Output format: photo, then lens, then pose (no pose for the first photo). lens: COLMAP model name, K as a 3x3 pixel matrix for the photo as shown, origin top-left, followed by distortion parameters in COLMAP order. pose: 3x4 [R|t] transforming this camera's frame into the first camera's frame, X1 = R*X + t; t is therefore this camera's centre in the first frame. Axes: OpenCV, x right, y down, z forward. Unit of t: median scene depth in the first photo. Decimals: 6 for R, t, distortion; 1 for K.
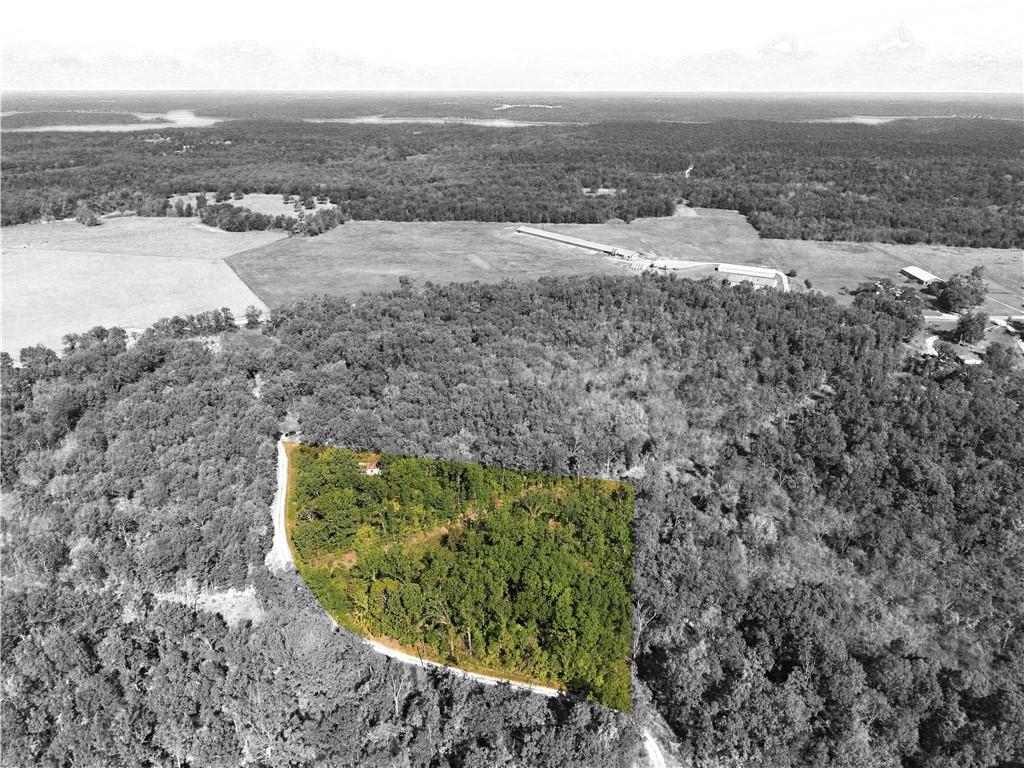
lens RADIAL K [[676.4, 0, 512.0], [0, 676.4, 384.0], [0, 0, 1]] dist [0.029419, -0.037509]
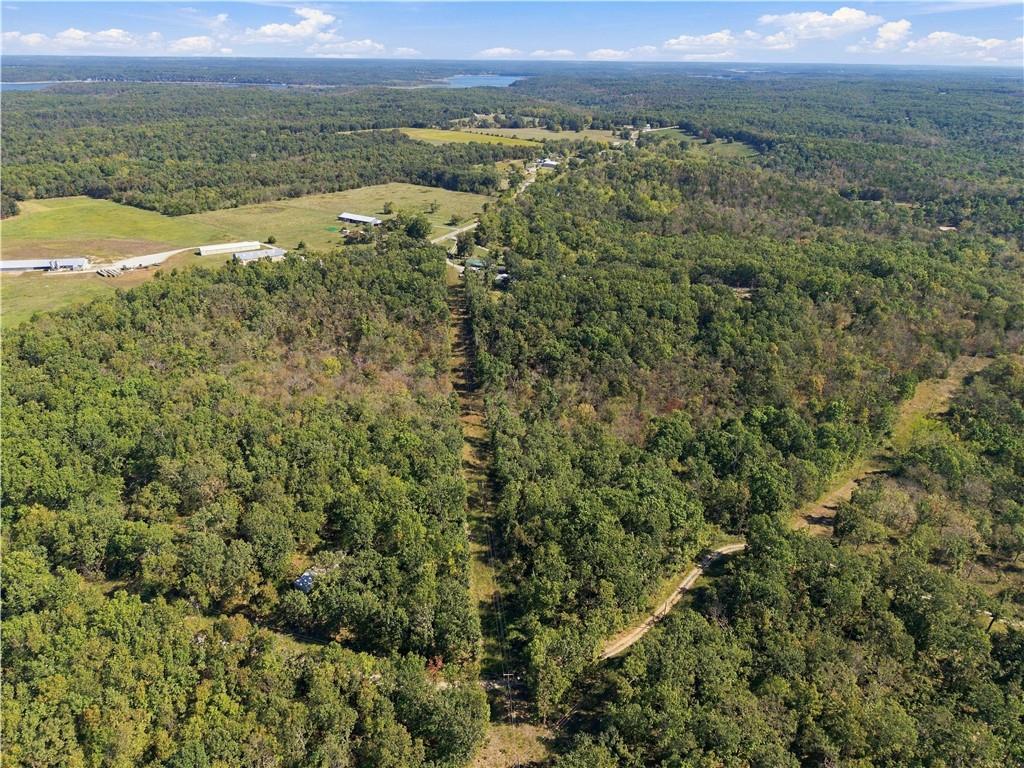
lens RADIAL K [[676.4, 0, 512.0], [0, 676.4, 384.0], [0, 0, 1]] dist [0.029419, -0.037509]
pose [[0.476045, -0.379165, 0.793482, -0.242992], [0.343094, 0.910854, 0.229414, -0.060739], [-0.809733, 0.163028, 0.563698, 0.134914]]
